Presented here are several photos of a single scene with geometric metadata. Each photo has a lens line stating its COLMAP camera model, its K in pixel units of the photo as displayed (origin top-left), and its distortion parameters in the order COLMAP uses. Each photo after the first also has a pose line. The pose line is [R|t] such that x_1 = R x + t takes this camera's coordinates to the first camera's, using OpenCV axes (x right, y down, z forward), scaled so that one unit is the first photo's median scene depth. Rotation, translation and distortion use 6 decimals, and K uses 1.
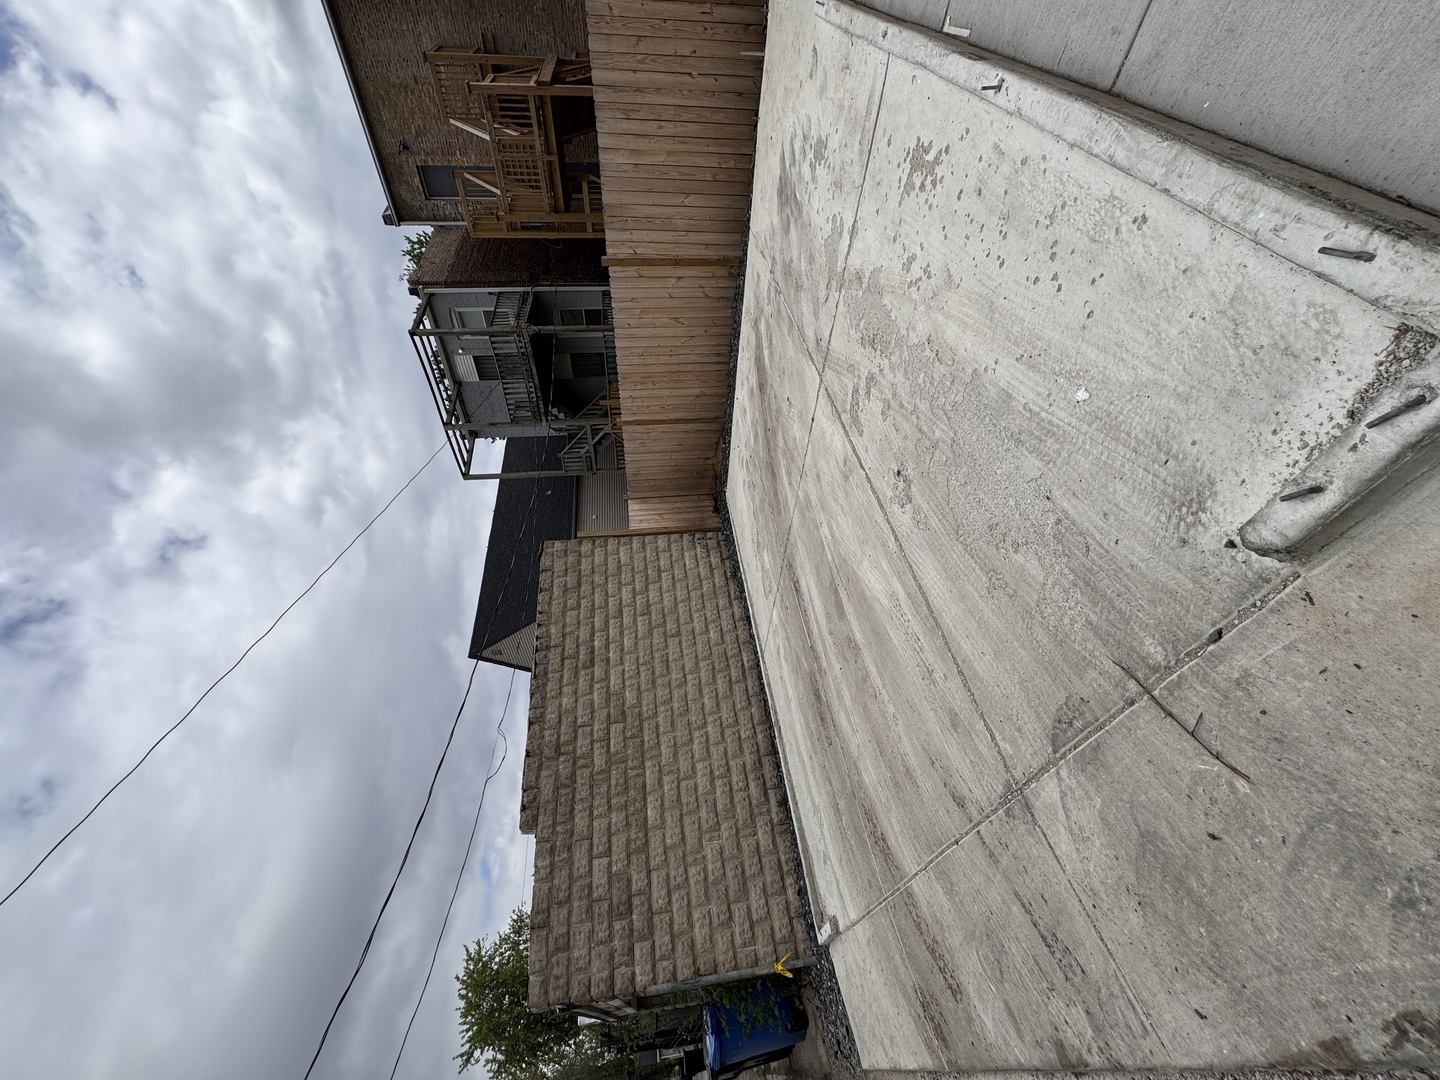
lens RADIAL K [[572.8, 0, 720.0], [0, 572.8, 540.0], [0, 0, 1]] dist [0.000834, 0.000056]
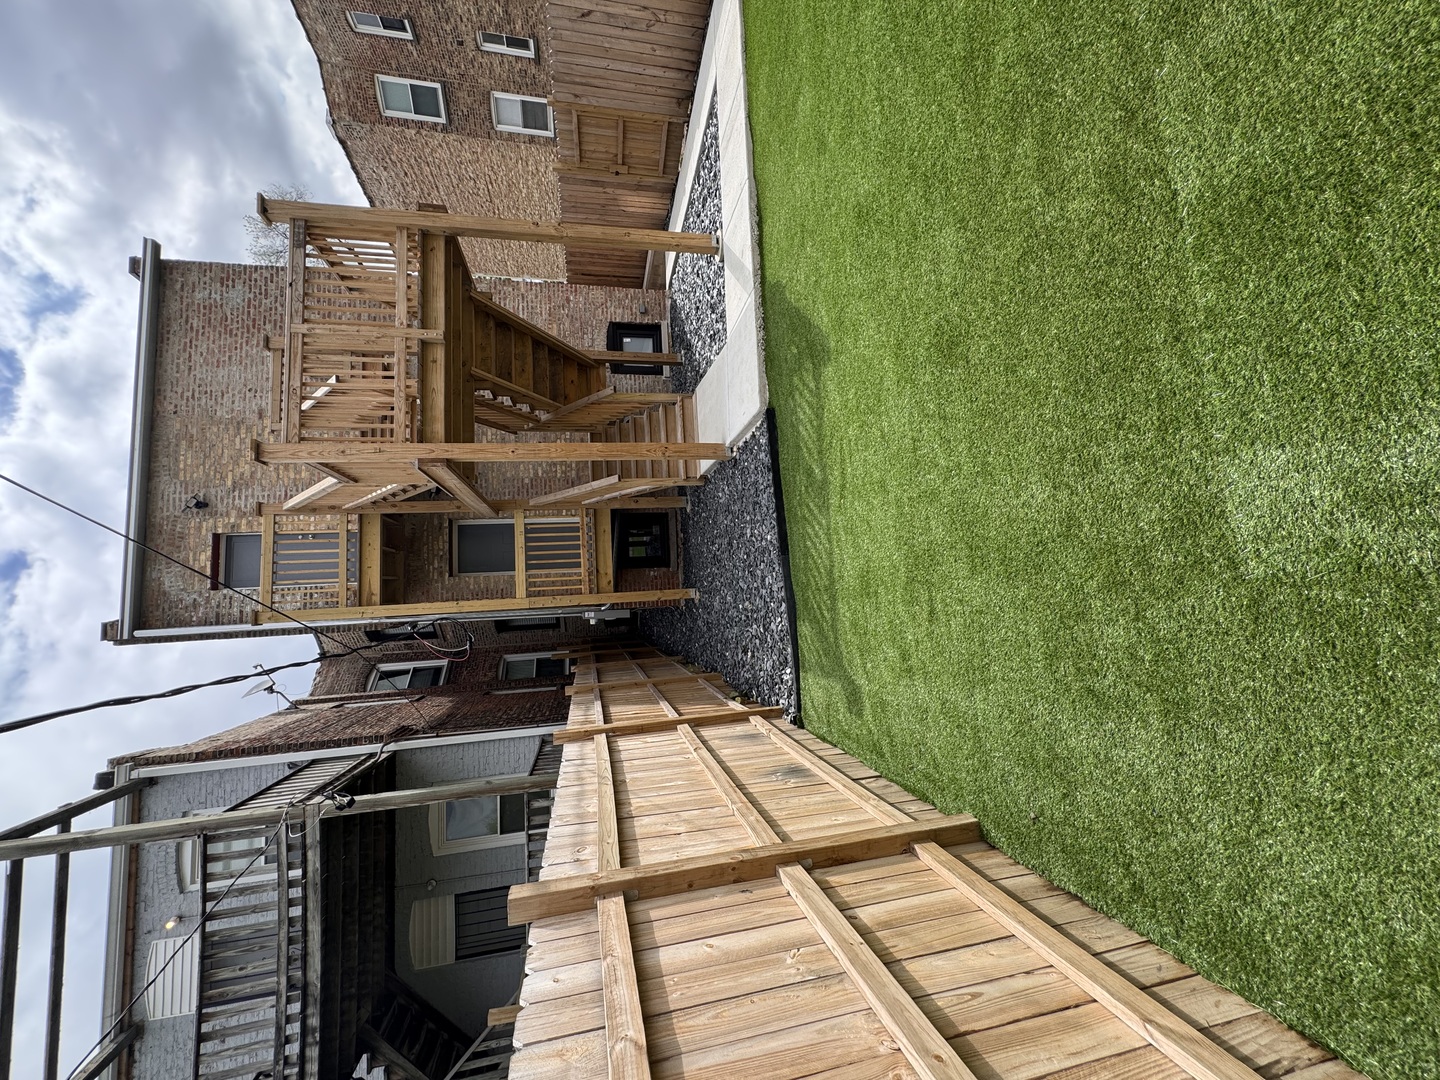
lens RADIAL K [[572.8, 0, 720.0], [0, 572.8, 540.0], [0, 0, 1]] dist [0.000834, 0.000056]
pose [[0.990059, -0.102841, 0.095954, -0.098736], [0.138349, 0.589064, -0.796155, -0.139536], [0.025354, 0.801516, 0.597436, 0.667331]]
